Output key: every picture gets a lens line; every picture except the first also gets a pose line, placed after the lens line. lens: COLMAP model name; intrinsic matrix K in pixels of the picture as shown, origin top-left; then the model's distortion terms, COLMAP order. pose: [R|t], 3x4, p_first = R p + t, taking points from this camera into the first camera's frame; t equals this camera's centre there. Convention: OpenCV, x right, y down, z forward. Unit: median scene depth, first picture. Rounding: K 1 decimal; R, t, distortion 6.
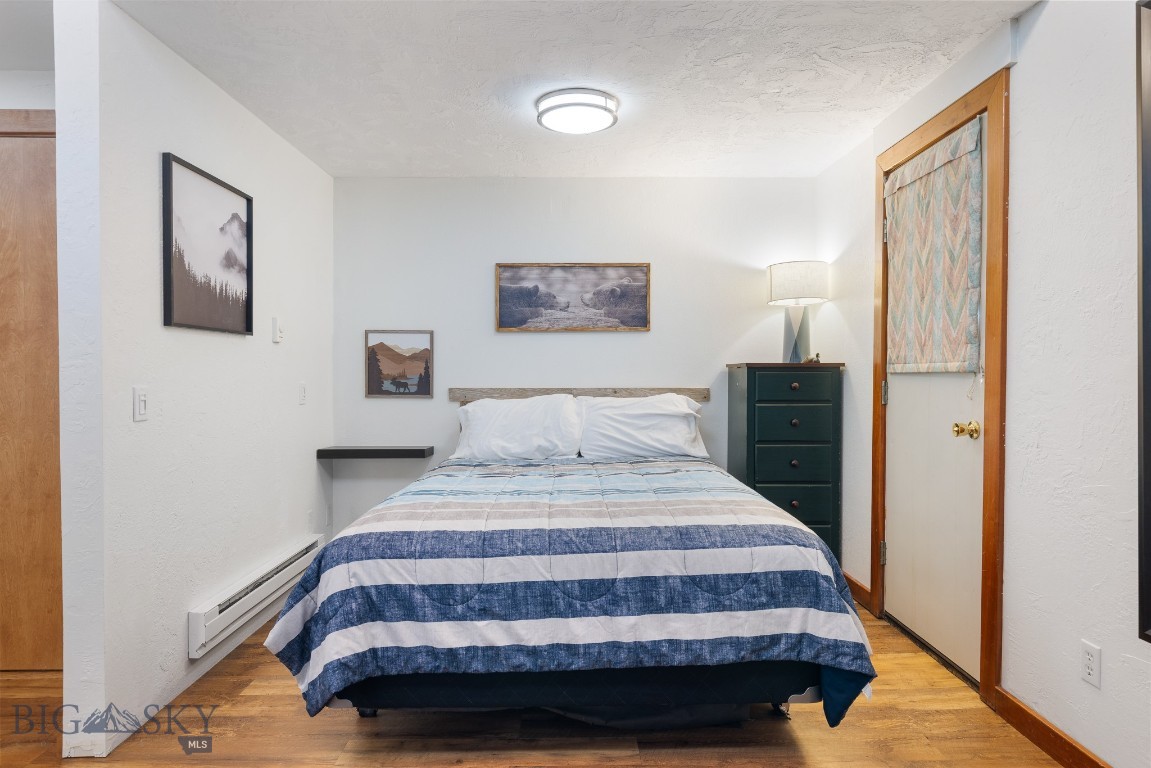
lens RADIAL K [[680.9, 0, 575.5], [0, 680.9, 384.0], [0, 0, 1]] dist [0.004011, -0.000263]
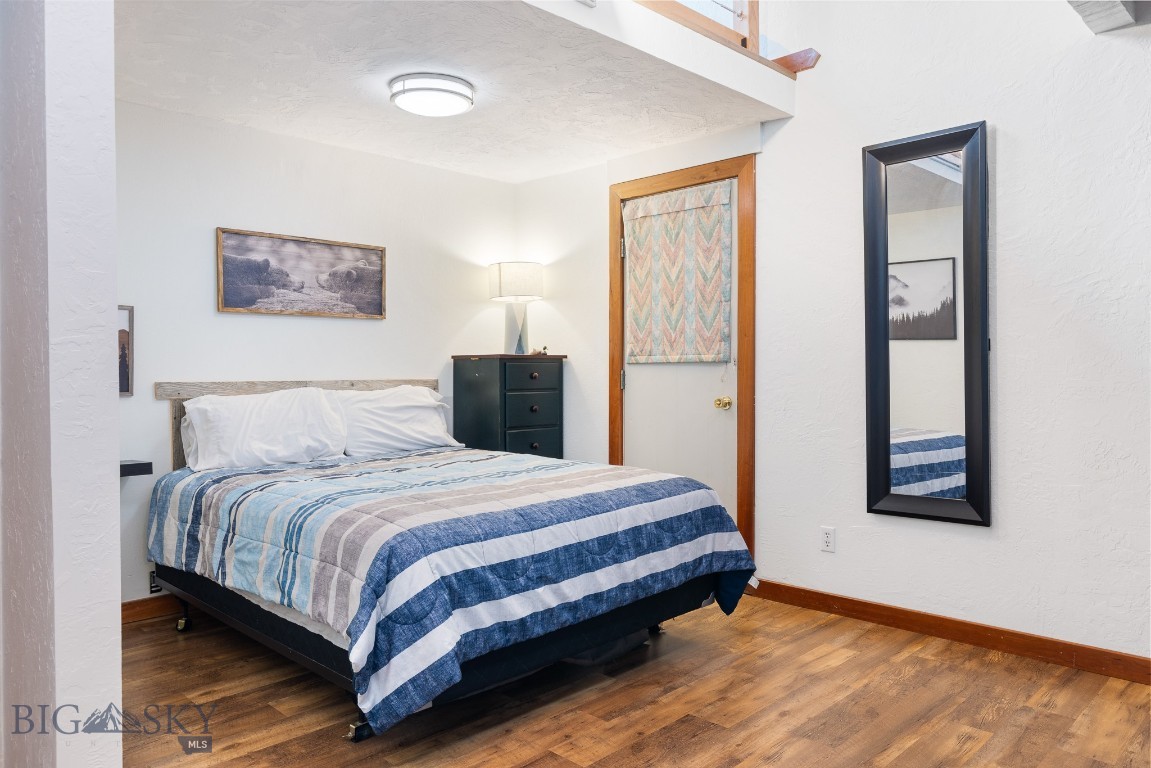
lens RADIAL K [[800.9, 0, 575.5], [0, 800.9, 384.0], [0, 0, 1]] dist [-0.000460, -0.000237]
pose [[0.713215, -0.013618, 0.700813, -0.729993], [0.013726, 0.999891, 0.005461, 0.013979], [-0.700811, 0.005724, 0.713324, 0.039582]]
